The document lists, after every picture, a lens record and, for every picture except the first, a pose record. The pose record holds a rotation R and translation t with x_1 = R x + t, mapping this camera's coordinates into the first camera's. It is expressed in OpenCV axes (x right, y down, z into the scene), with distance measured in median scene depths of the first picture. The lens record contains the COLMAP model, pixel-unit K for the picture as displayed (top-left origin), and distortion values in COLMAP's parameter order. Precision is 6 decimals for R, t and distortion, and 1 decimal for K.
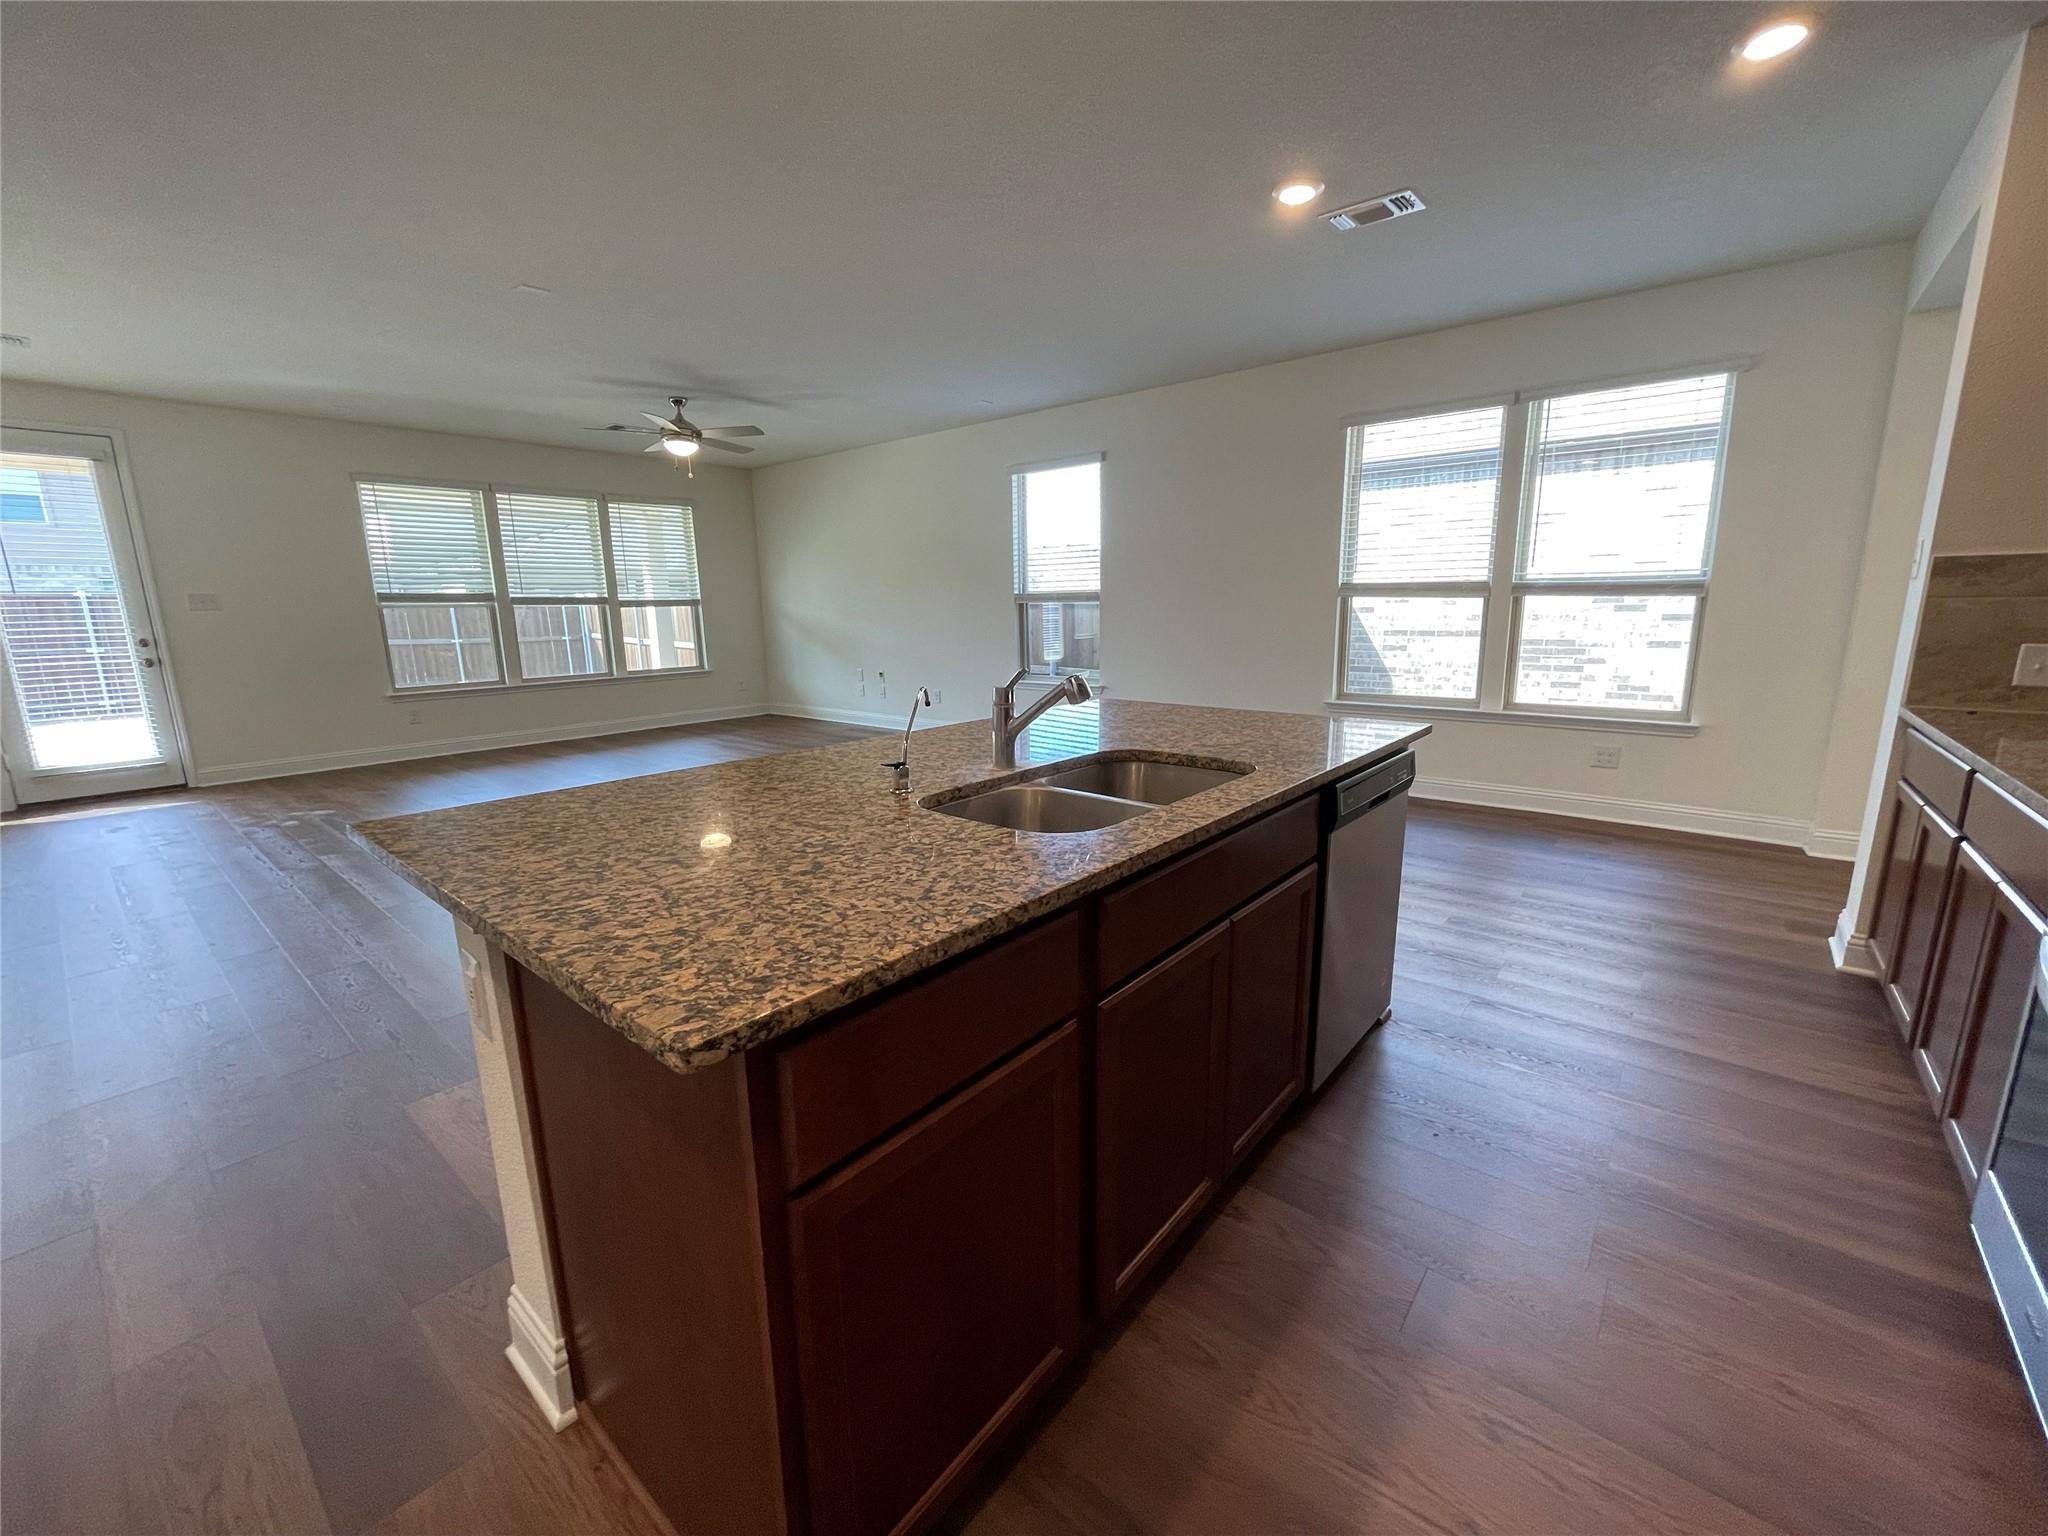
lens RADIAL K [[827.8, 0, 1025.7], [0, 827.8, 767.8], [0, 0, 1]] dist [-0.005740, 0.000787]
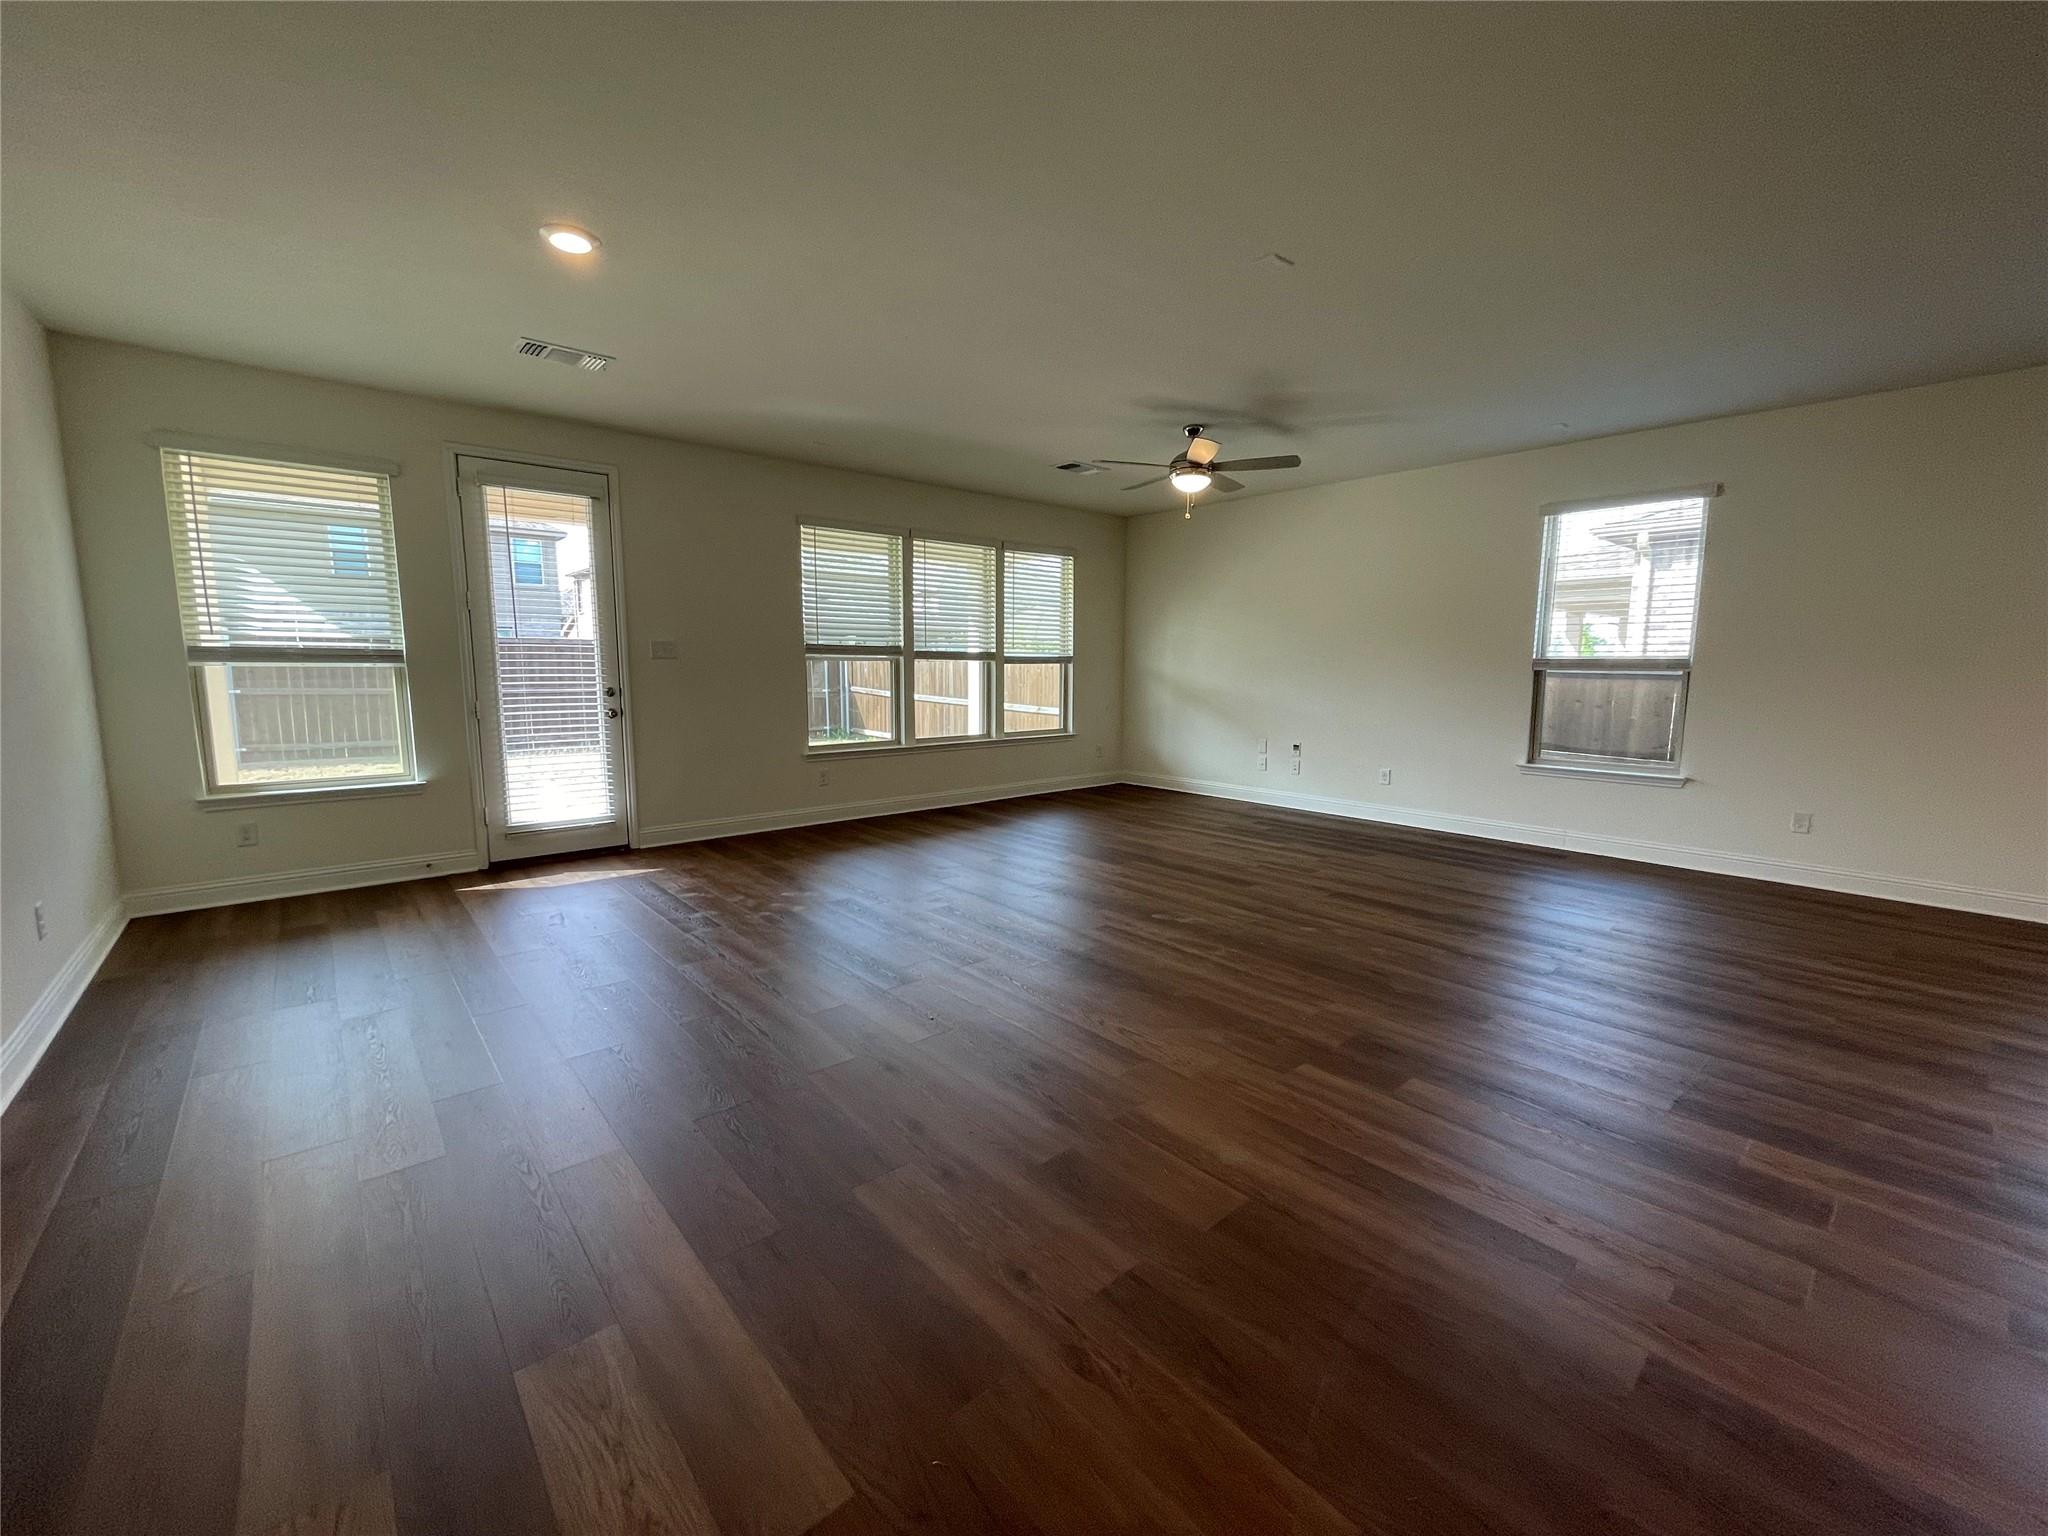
lens RADIAL K [[827.8, 0, 1028.9], [0, 827.8, 765.4], [0, 0, 1]] dist [-0.005740, 0.000787]
pose [[0.987929, 0.038866, -0.149954, -0.367085], [-0.049788, 0.996319, -0.069781, -0.022096], [0.146690, 0.076404, 0.986227, 0.124090]]
